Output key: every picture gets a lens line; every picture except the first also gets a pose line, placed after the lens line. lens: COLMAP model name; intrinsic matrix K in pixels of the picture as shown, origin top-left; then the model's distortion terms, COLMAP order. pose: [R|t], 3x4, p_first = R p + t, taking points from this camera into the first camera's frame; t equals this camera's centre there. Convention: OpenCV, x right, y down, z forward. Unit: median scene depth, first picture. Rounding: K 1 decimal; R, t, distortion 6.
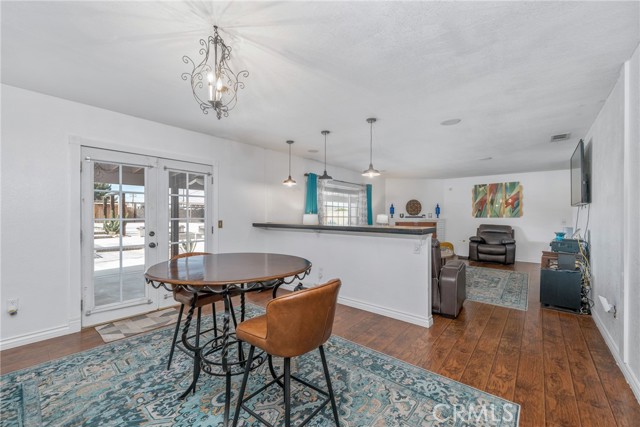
lens RADIAL K [[263.2, 0, 316.2], [0, 263.2, 215.9], [0, 0, 1]] dist [-0.000640, 0.000077]
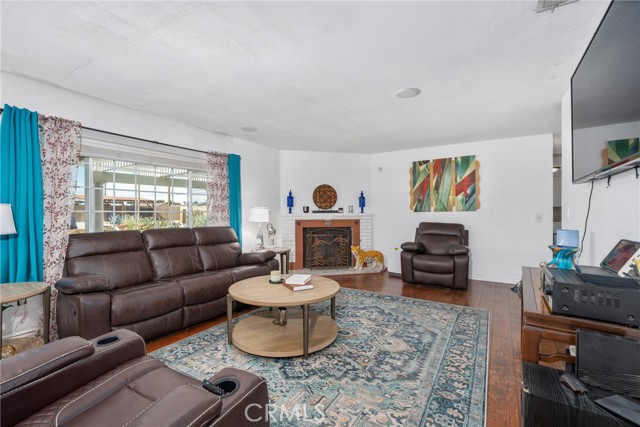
lens RADIAL K [[277.2, 0, 323.3], [0, 277.2, 212.6], [0, 0, 1]] dist [0.005637, 0.001409]
pose [[0.991097, -0.006215, 0.132995, 0.306694], [0.006398, 0.999979, -0.000944, 0.007638], [-0.132986, 0.001787, 0.991116, 0.369558]]
